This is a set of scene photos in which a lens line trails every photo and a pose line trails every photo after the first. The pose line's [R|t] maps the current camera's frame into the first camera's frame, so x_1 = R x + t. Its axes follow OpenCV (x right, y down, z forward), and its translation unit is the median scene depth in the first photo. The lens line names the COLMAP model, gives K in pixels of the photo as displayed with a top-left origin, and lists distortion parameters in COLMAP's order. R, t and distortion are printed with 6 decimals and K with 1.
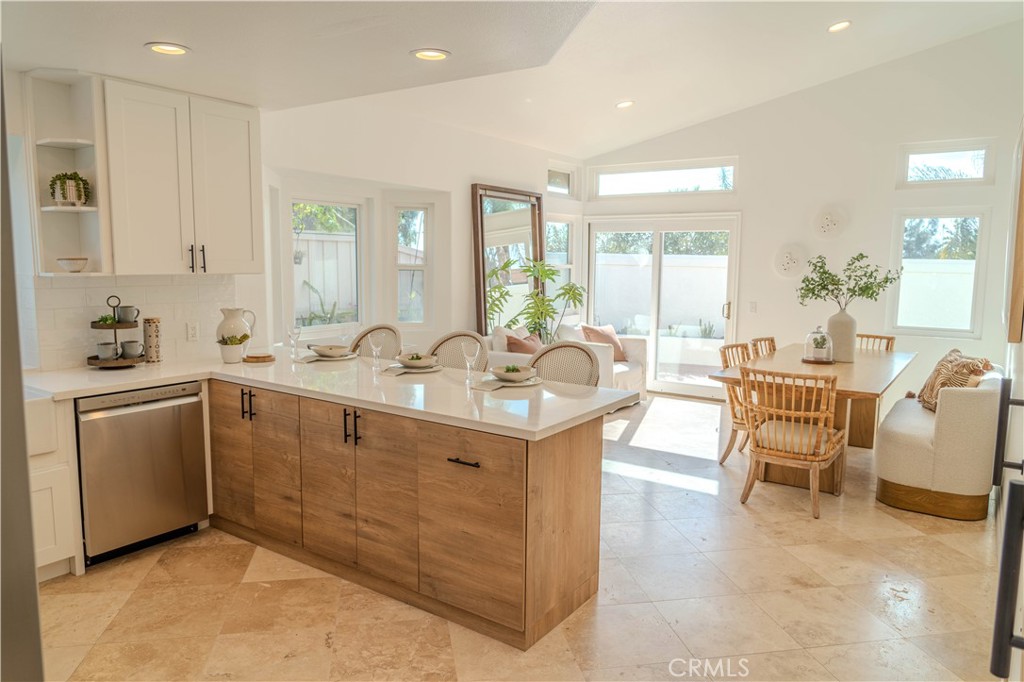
lens RADIAL K [[694.3, 0, 511.8], [0, 694.3, 340.4], [0, 0, 1]] dist [0.009903, 0.002598]
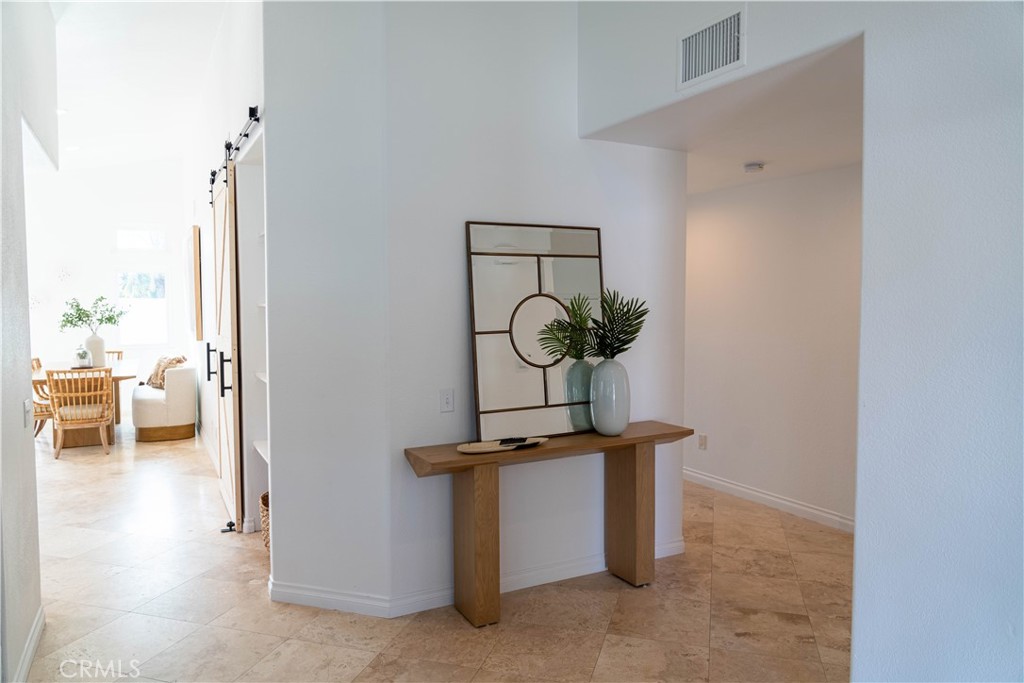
lens RADIAL K [[694.3, 0, 512.0], [0, 694.3, 340.0], [0, 0, 1]] dist [0.009903, 0.002598]
pose [[0.466219, -0.063542, 0.882384, -0.461983], [0.109440, 0.993898, 0.013749, 0.051827], [-0.877874, 0.090158, 0.470328, -0.541256]]
